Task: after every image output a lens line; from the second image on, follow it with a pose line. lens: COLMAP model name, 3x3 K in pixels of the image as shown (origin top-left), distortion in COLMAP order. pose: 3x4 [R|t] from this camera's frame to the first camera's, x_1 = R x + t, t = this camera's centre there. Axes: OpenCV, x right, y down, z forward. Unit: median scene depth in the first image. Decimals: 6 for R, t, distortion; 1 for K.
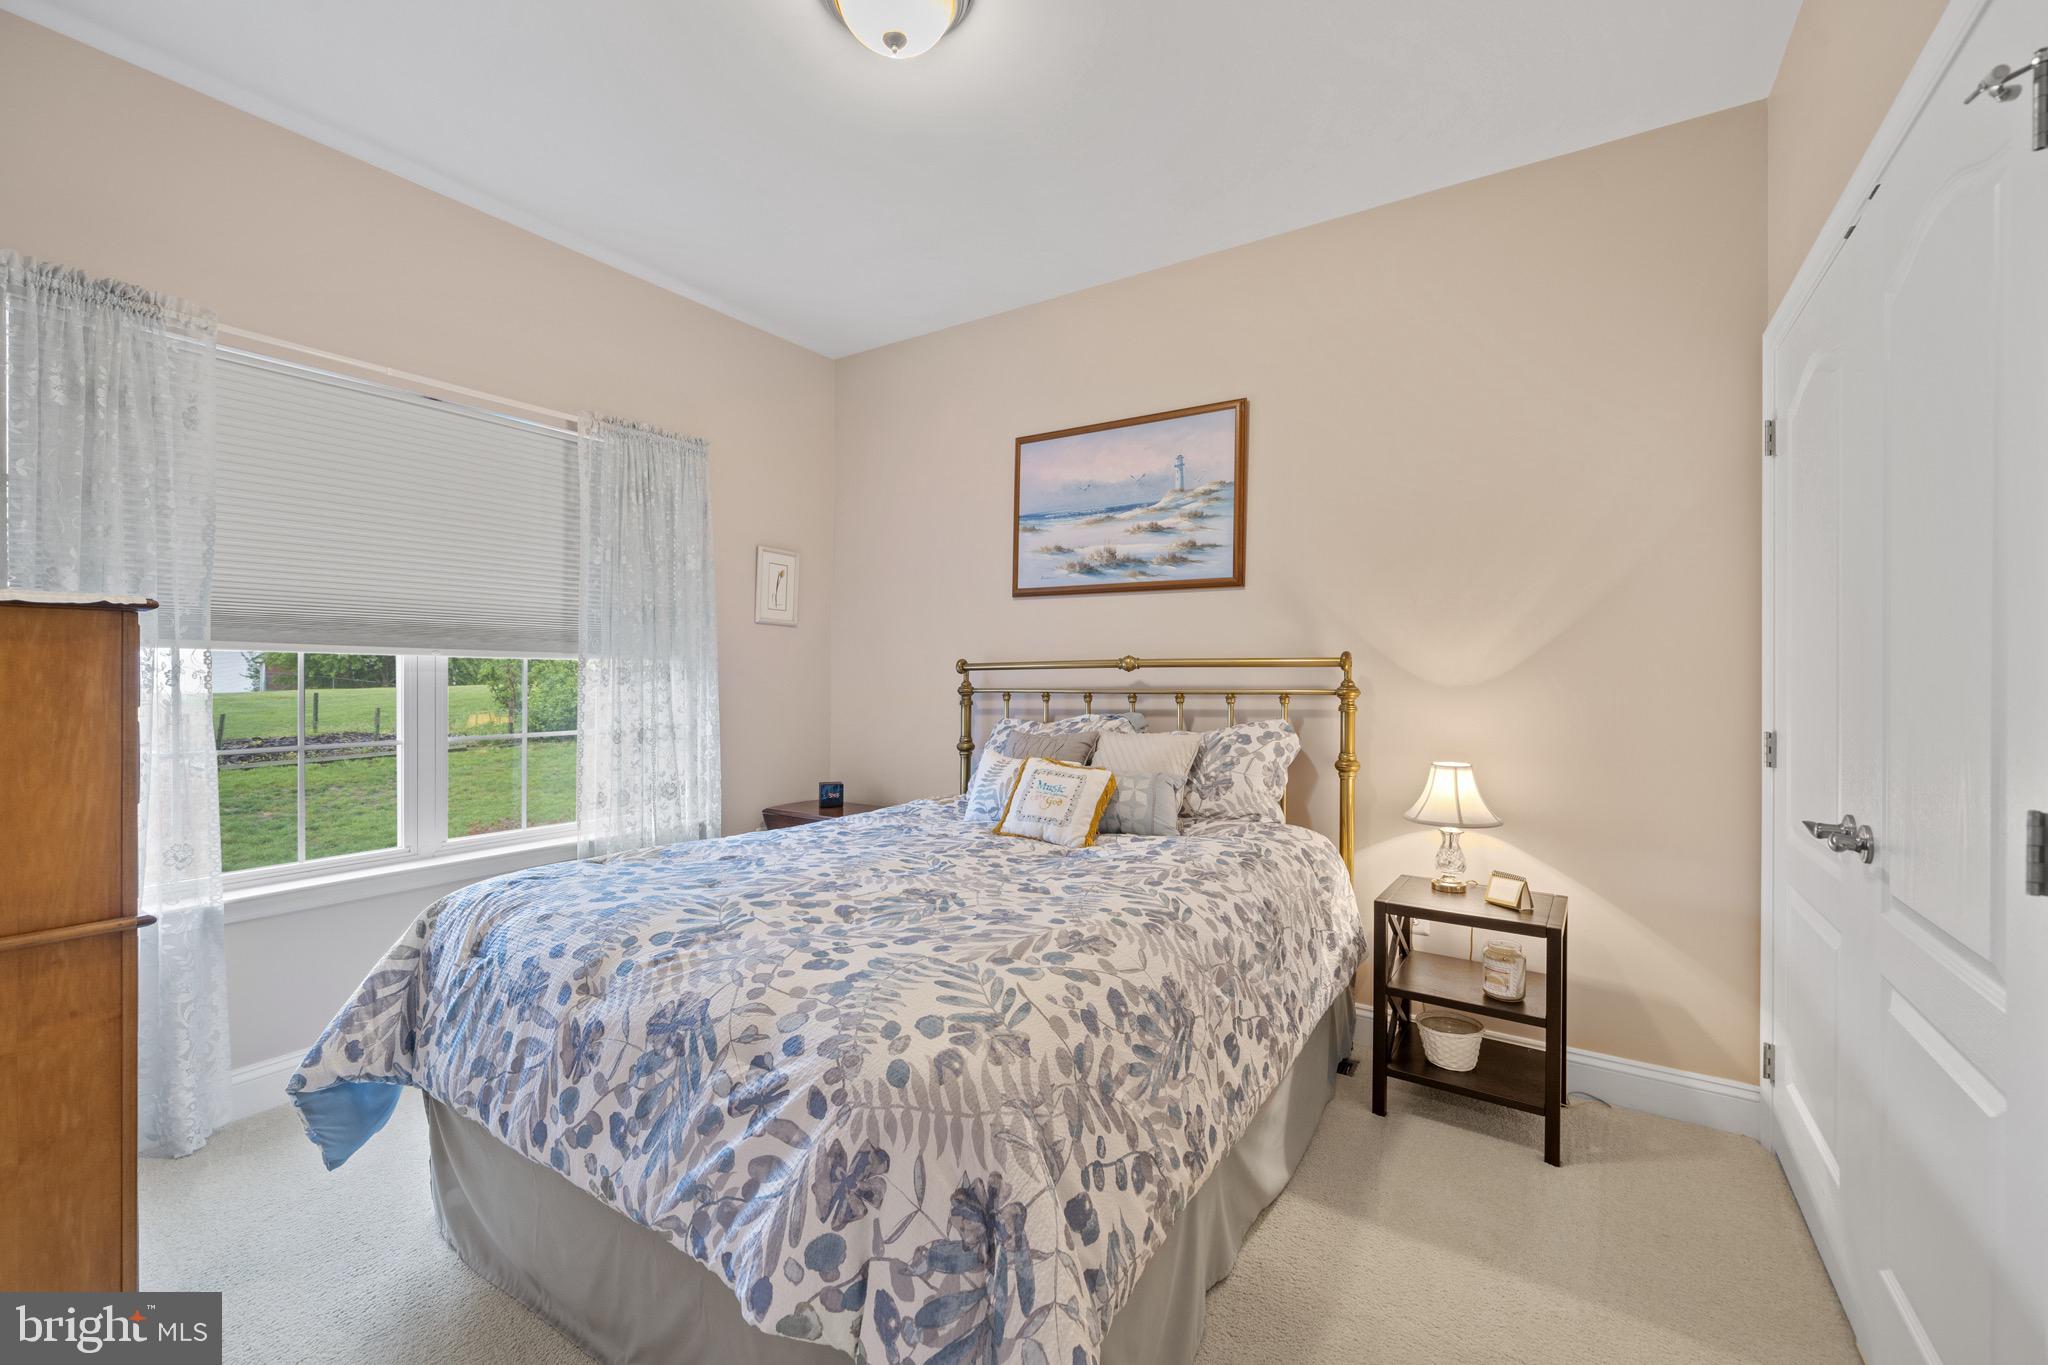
lens RADIAL K [[862.9, 0, 1024.0], [0, 862.9, 682.5], [0, 0, 1]] dist [0.000589, 0.000132]
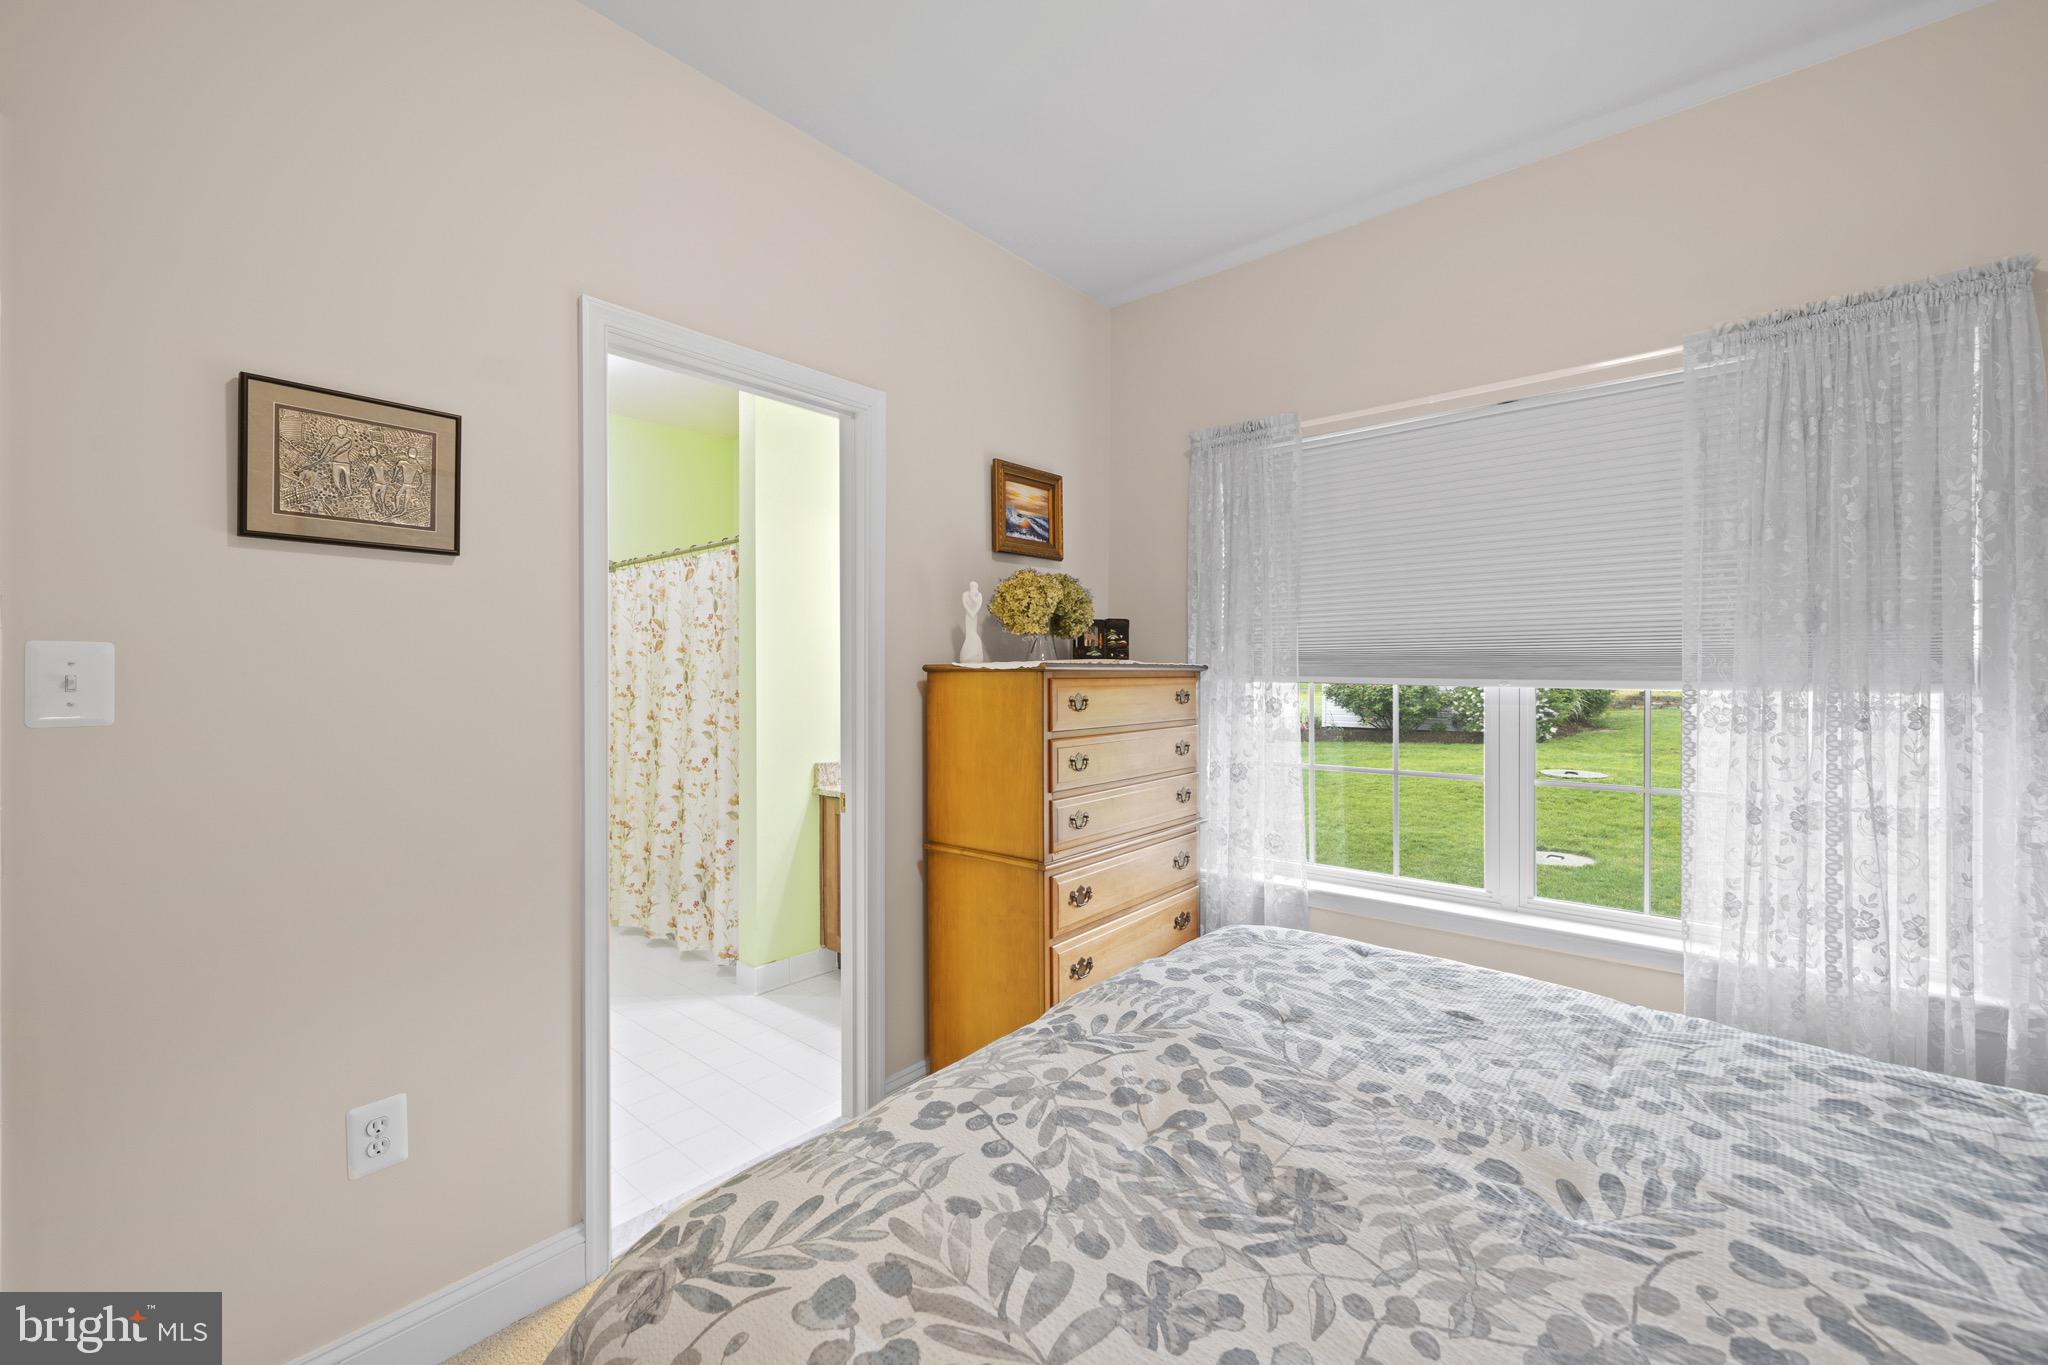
lens RADIAL K [[862.9, 0, 1024.0], [0, 862.9, 682.5], [0, 0, 1]] dist [0.000589, 0.000132]
pose [[-0.163680, 0.010491, -0.986458, 0.434497], [-0.006926, 0.999907, 0.011784, -0.064821], [0.986489, 0.008761, -0.163592, 0.983394]]
